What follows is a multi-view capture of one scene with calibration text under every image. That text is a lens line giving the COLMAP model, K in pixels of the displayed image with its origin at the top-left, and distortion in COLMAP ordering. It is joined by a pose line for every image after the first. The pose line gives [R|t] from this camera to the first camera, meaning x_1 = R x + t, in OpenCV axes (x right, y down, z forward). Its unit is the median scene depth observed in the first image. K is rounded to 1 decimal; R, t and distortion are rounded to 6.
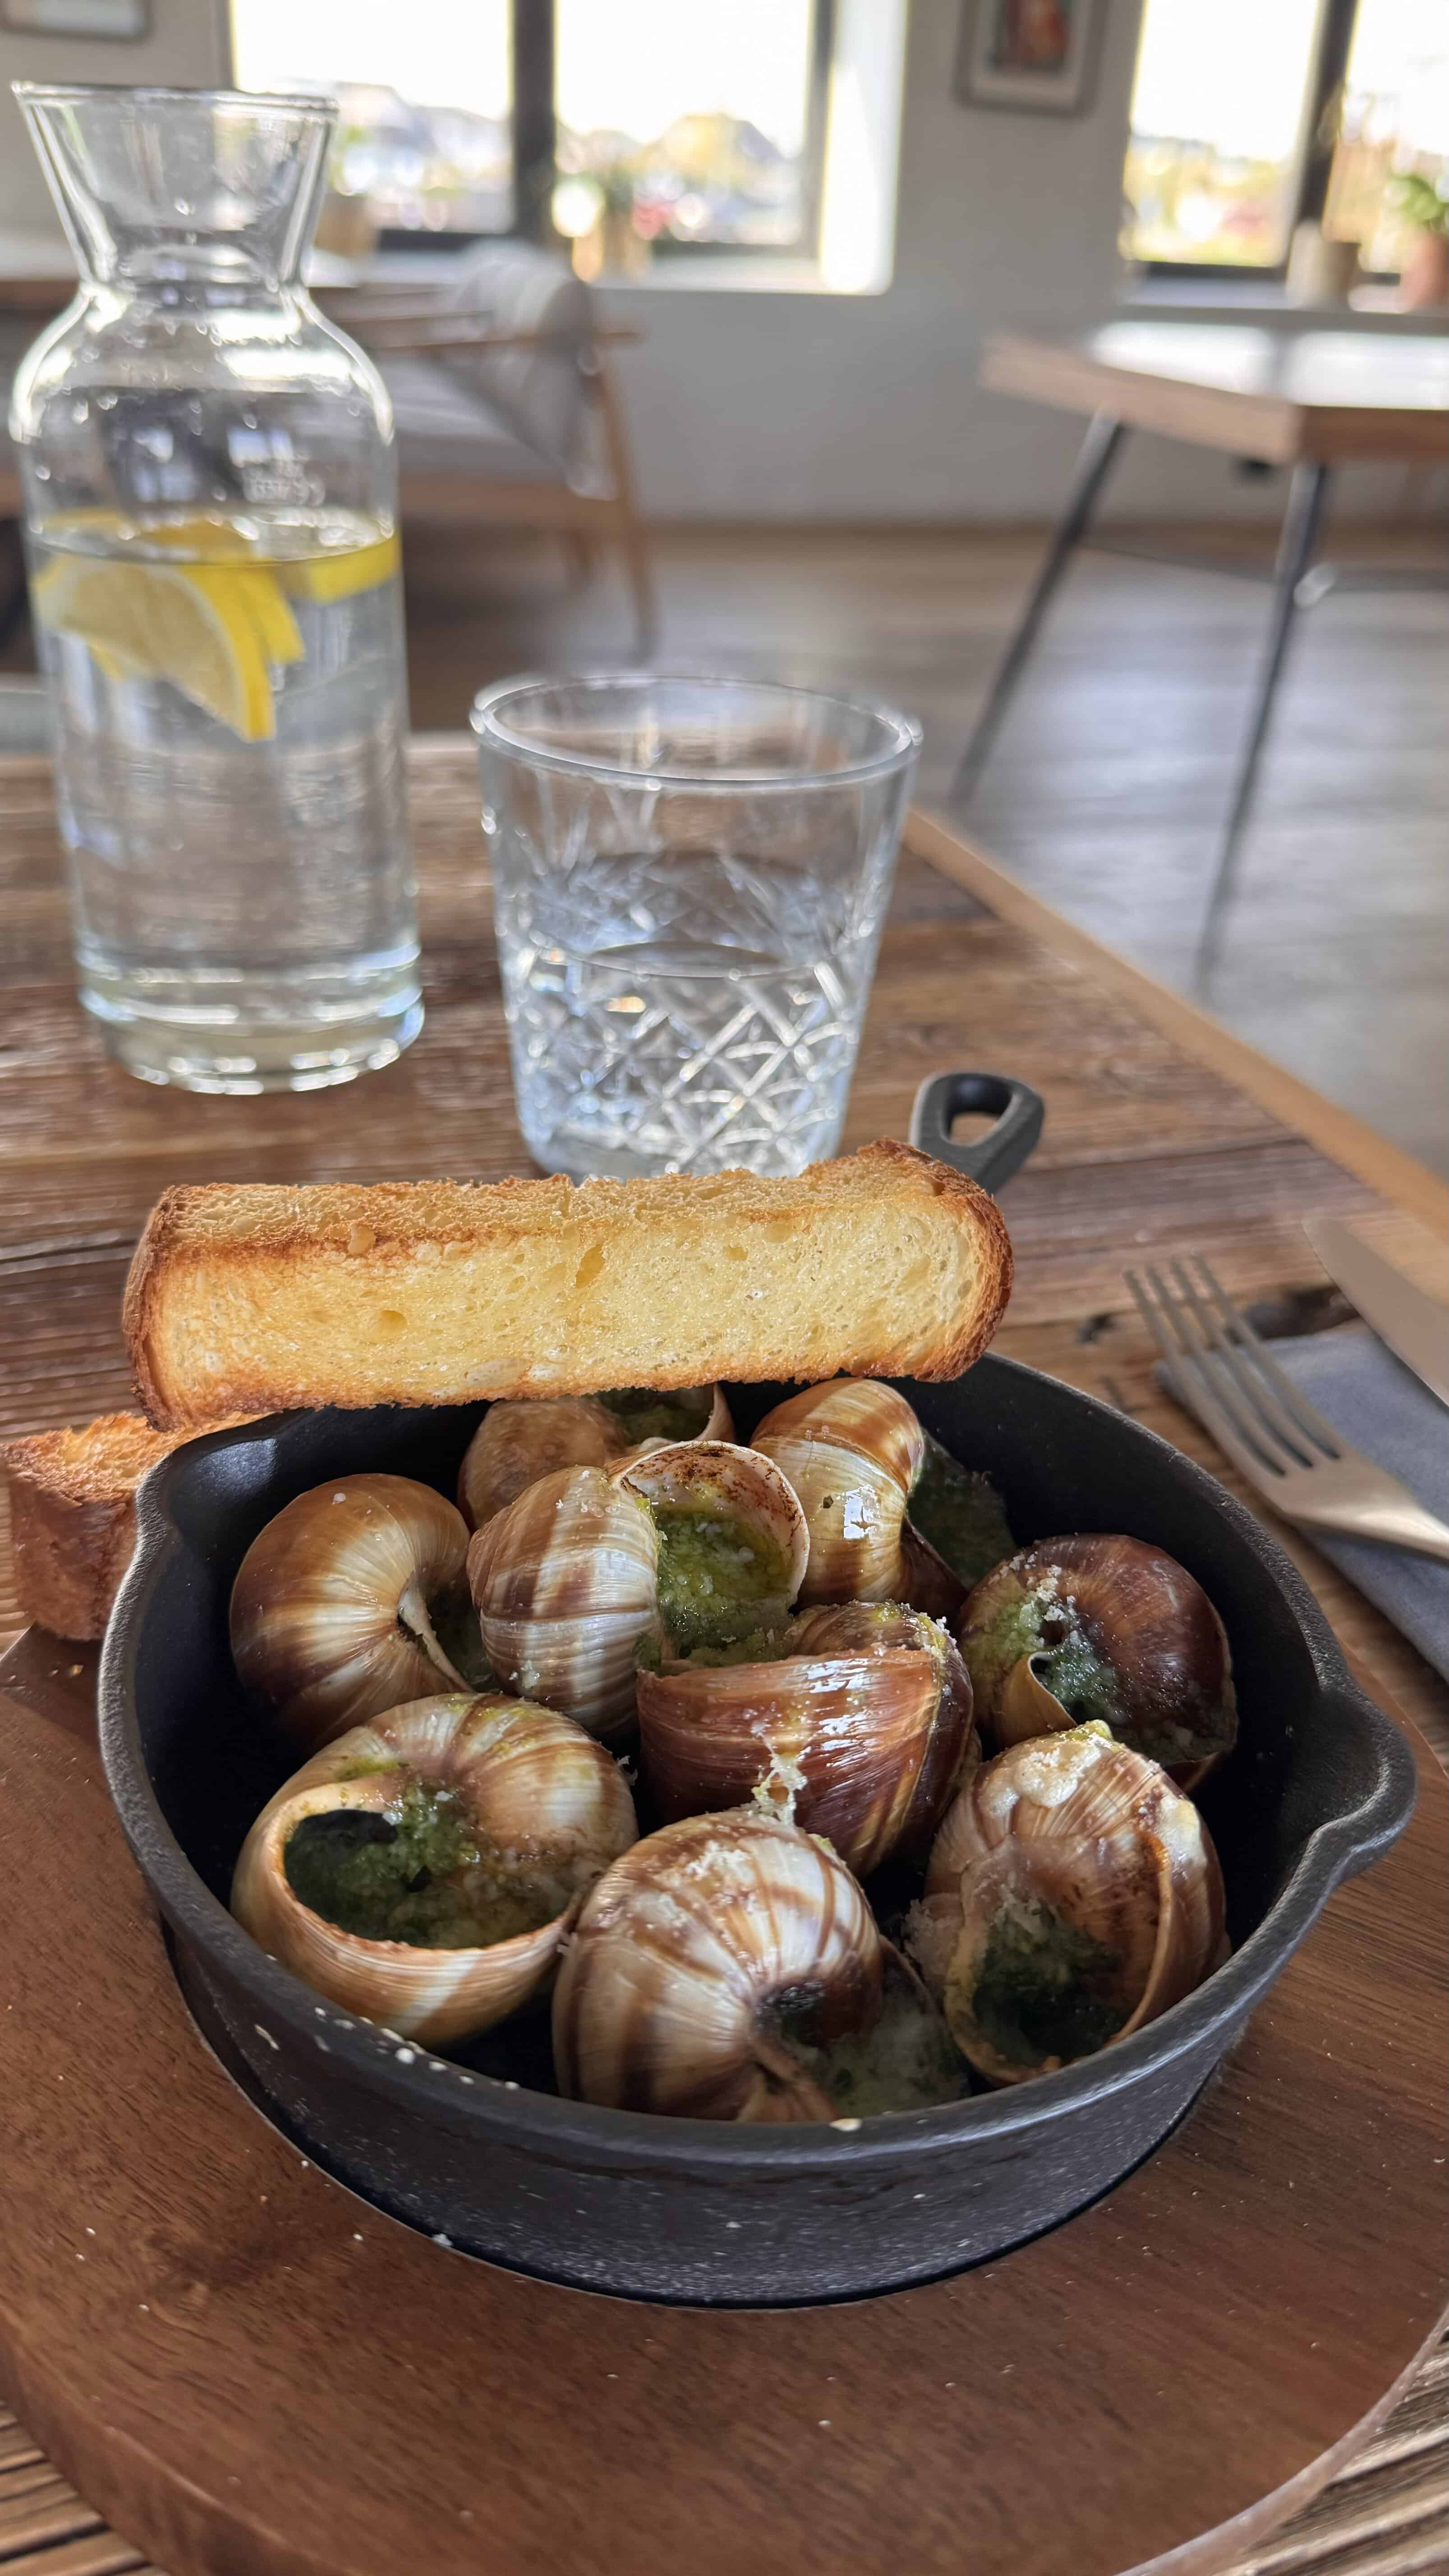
lens RADIAL K [[1796.0, 0, 731.6], [0, 1796.0, 1299.5], [0, 0, 1]] dist [0.092653, -0.128449]
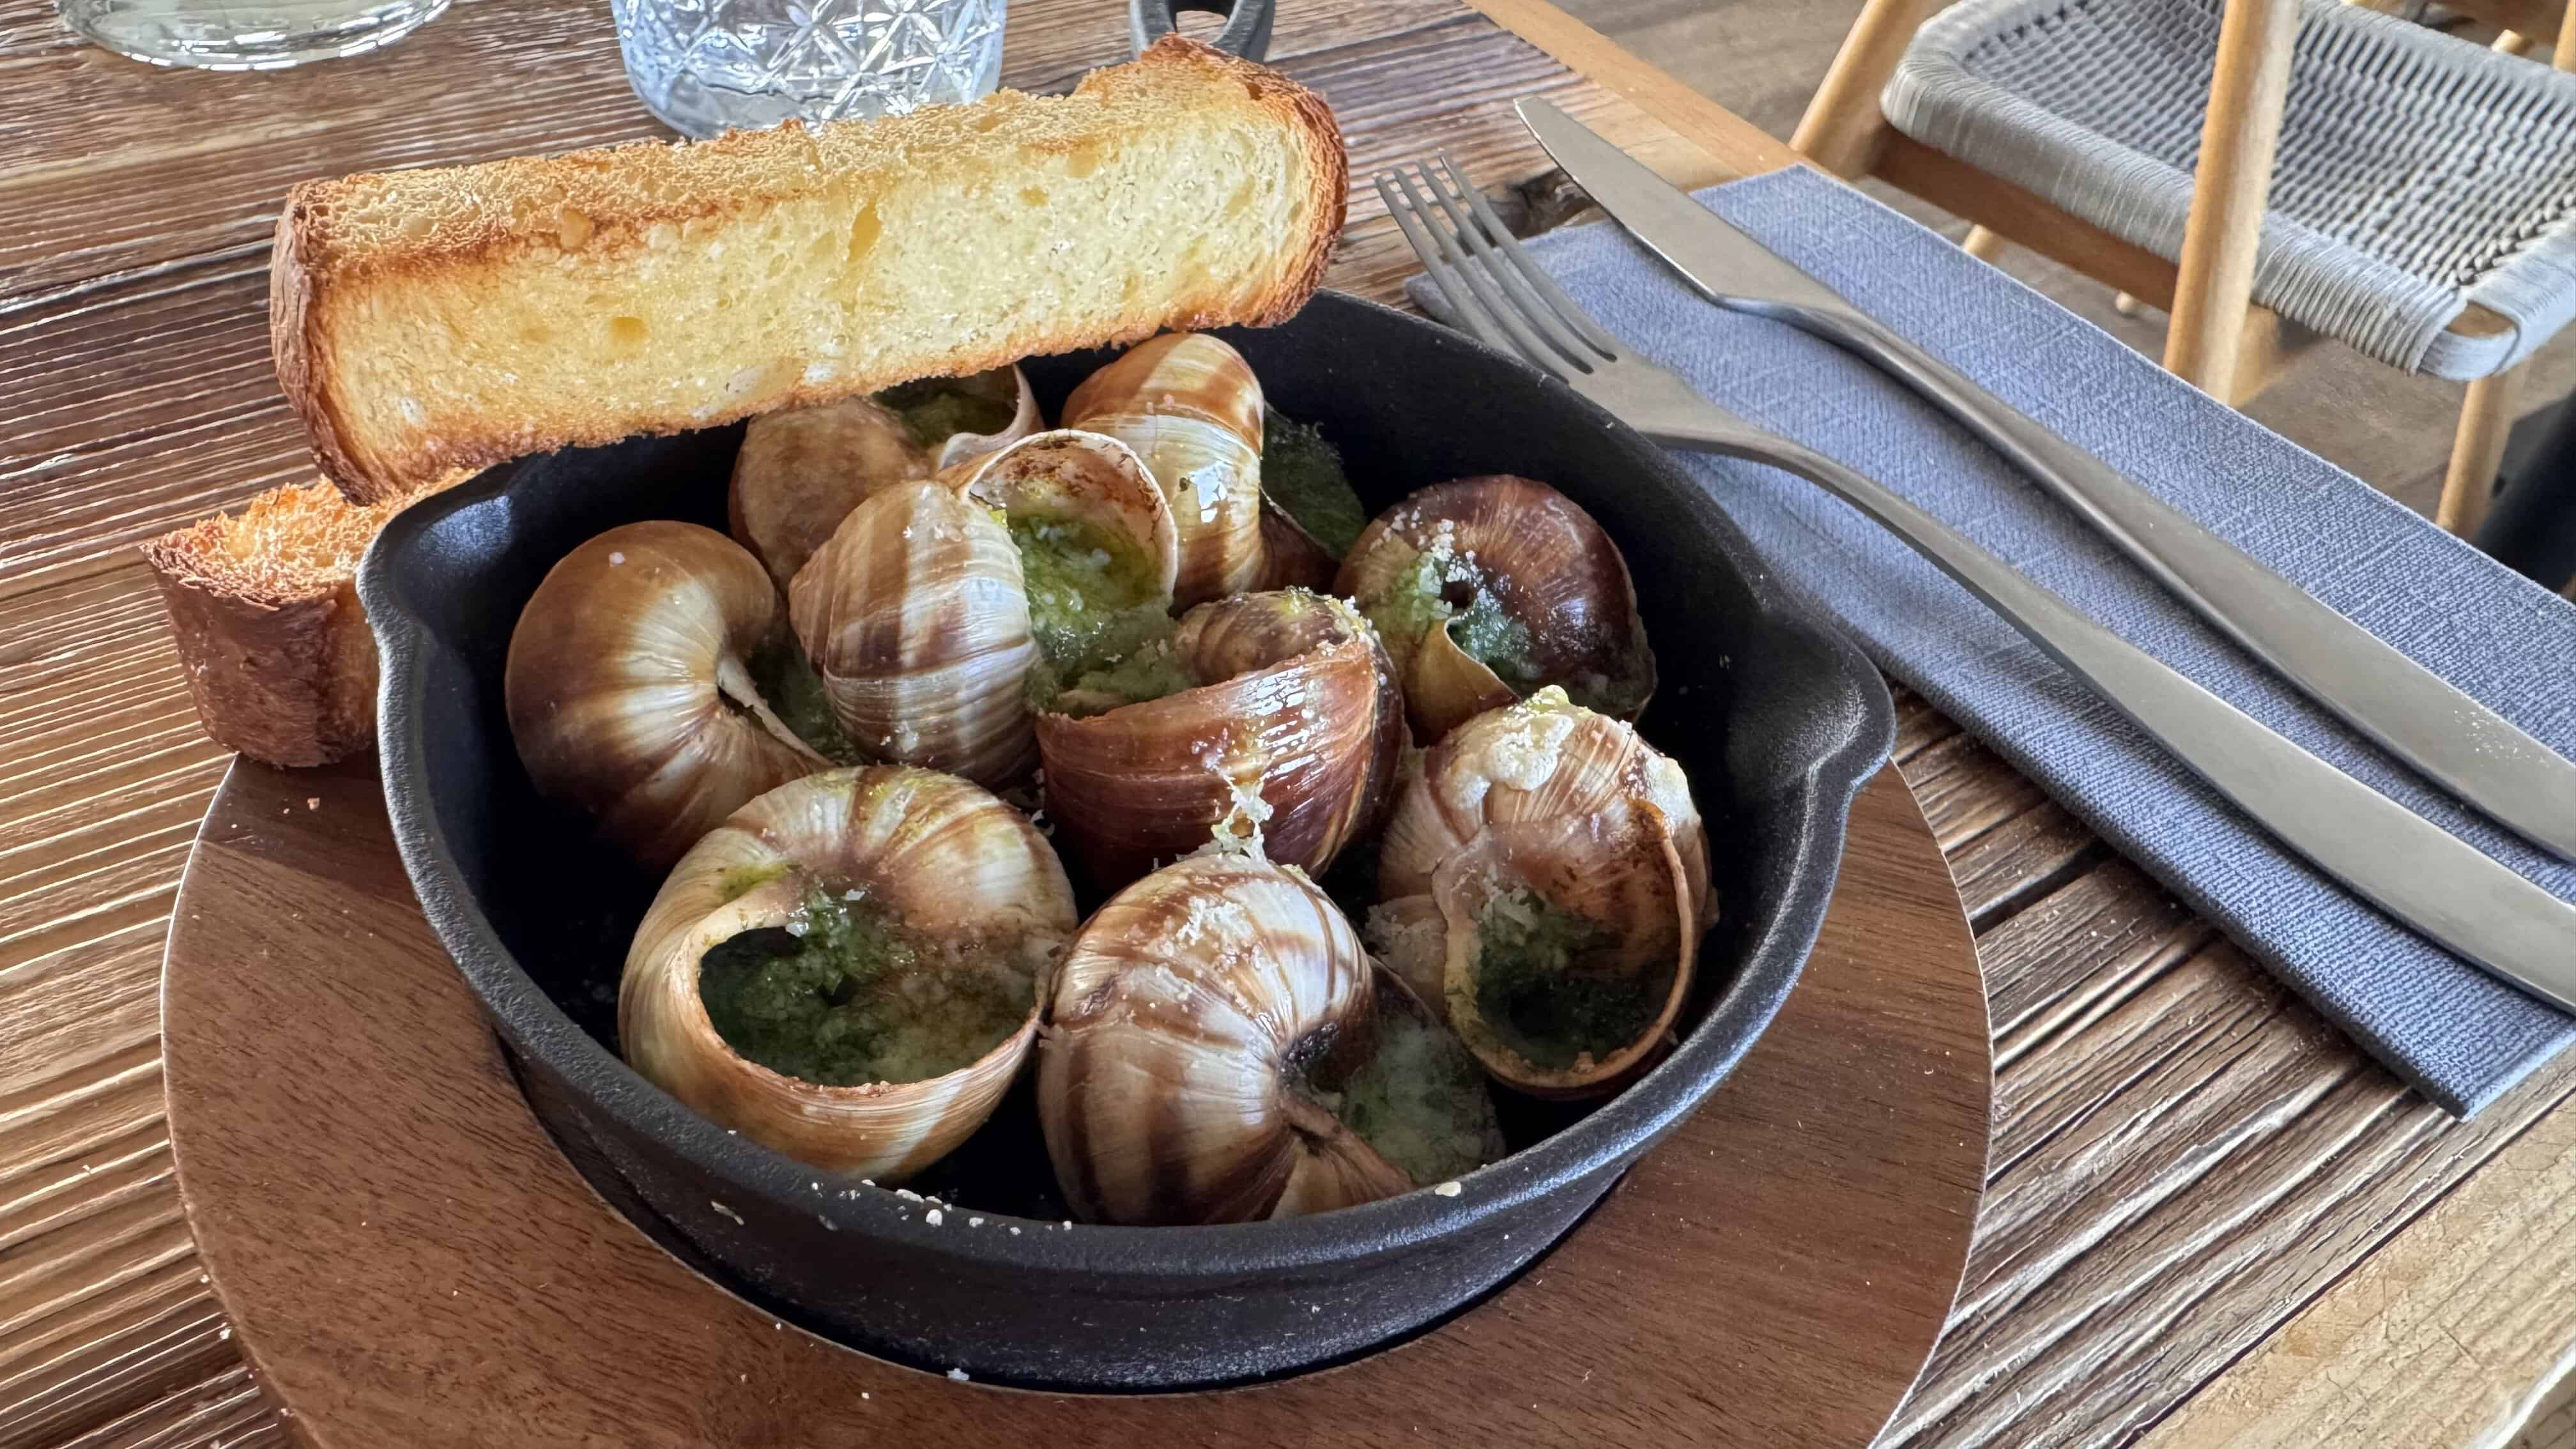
lens RADIAL K [[1909.9, 0, 1288.0], [0, 1909.9, 724.5], [0, 0, 1]] dist [0.045323, -0.080920]
pose [[0.975037, -0.153695, 0.160253, -0.074067], [0.109714, 0.960942, 0.254075, -0.004536], [-0.193044, -0.230150, 0.953816, 0.104096]]
